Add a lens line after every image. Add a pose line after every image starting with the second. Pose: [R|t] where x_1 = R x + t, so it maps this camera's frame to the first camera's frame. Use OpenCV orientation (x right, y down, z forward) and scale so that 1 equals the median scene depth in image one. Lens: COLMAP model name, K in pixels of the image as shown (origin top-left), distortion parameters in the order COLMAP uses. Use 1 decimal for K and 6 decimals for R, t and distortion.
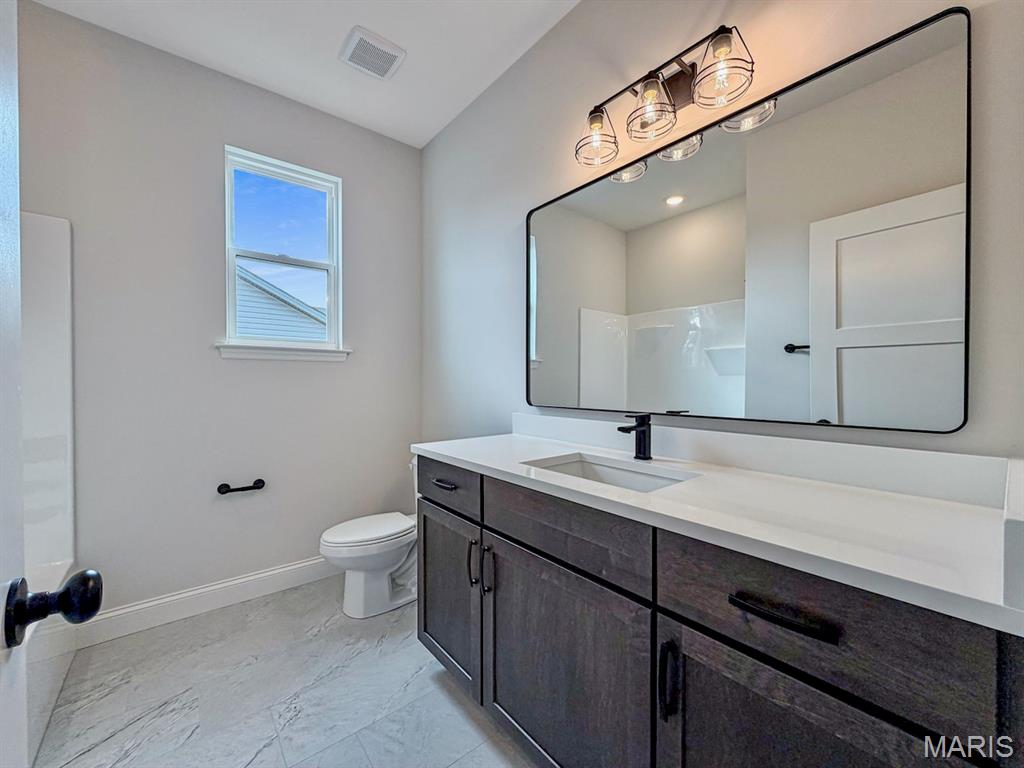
lens RADIAL K [[409.0, 0, 509.0], [0, 409.0, 385.3], [0, 0, 1]] dist [-0.000470, -0.000046]
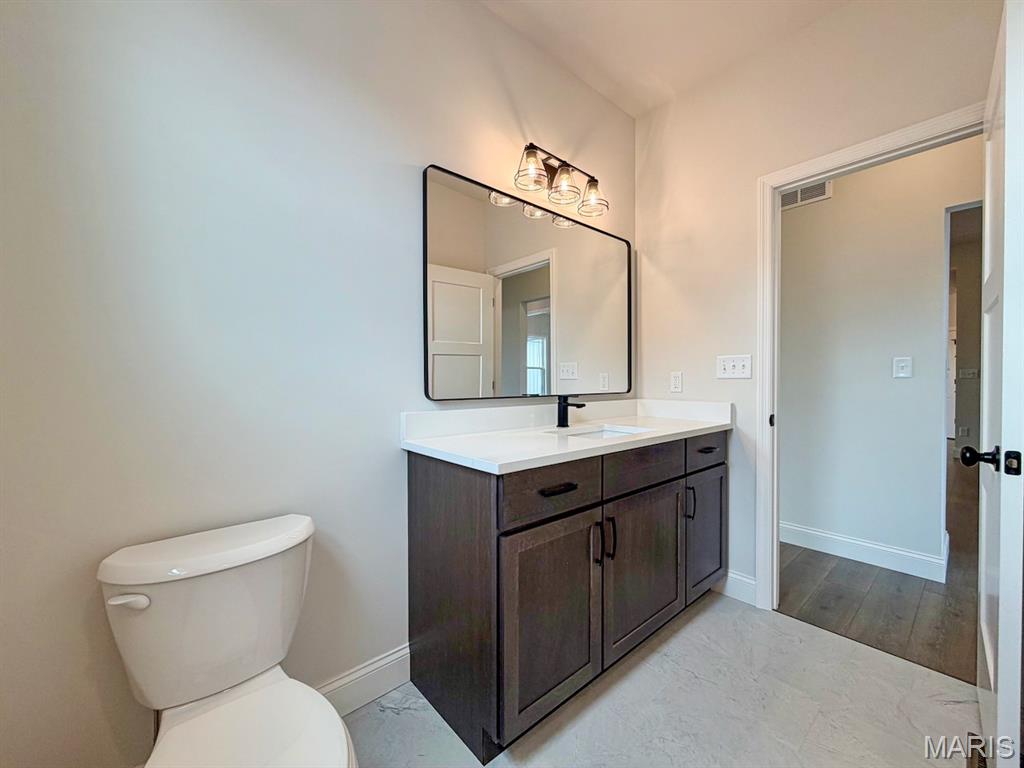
lens RADIAL K [[409.0, 0, 509.0], [0, 409.0, 385.3], [0, 0, 1]] dist [-0.000470, -0.000046]
pose [[-0.029587, -0.007908, 0.999531, -1.114152], [0.010182, 0.999914, 0.008212, 0.019141], [-0.999510, 0.010420, -0.029504, 1.246953]]
